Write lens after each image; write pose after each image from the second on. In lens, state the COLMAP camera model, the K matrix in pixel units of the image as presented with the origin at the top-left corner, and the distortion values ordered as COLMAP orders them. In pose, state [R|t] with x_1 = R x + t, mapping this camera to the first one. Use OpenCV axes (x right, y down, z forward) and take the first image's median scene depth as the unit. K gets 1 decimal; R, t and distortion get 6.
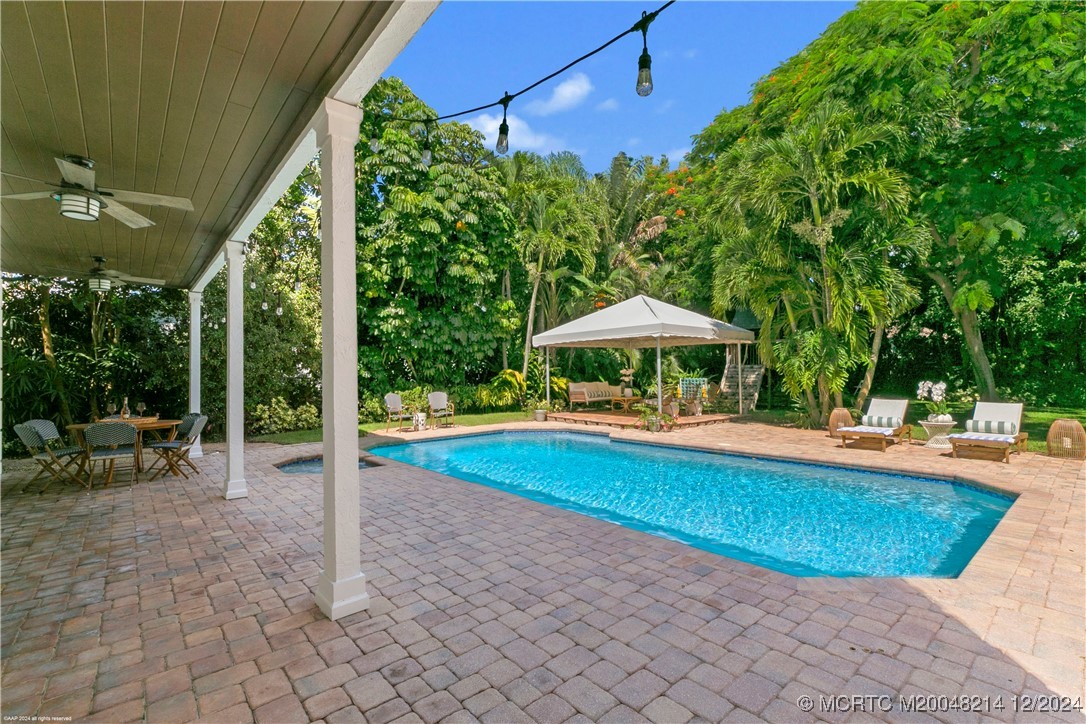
lens RADIAL K [[486.7, 0, 540.2], [0, 486.7, 365.6], [0, 0, 1]] dist [0.002904, 0.000176]
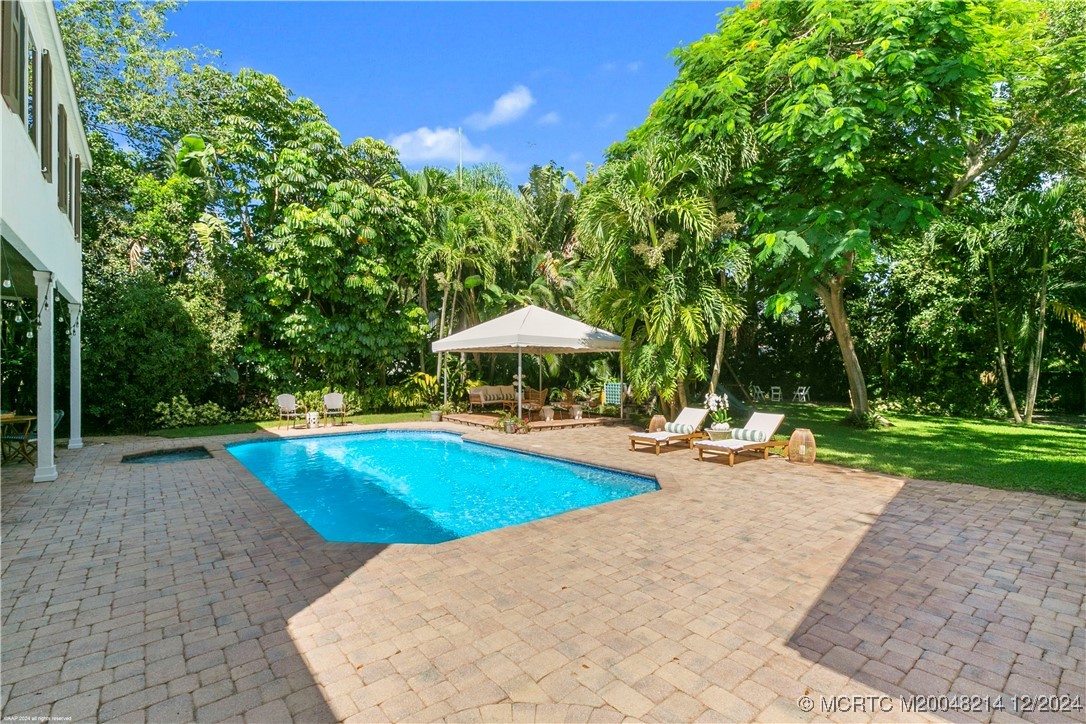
lens RADIAL K [[489.5, 0, 544.8], [0, 489.5, 374.7], [0, 0, 1]] dist [-0.003453, 0.000171]
pose [[0.999778, 0.016801, -0.012750, 0.264578], [-0.016527, 0.999636, 0.021318, -0.017316], [0.013104, -0.021103, 0.999691, -0.082421]]
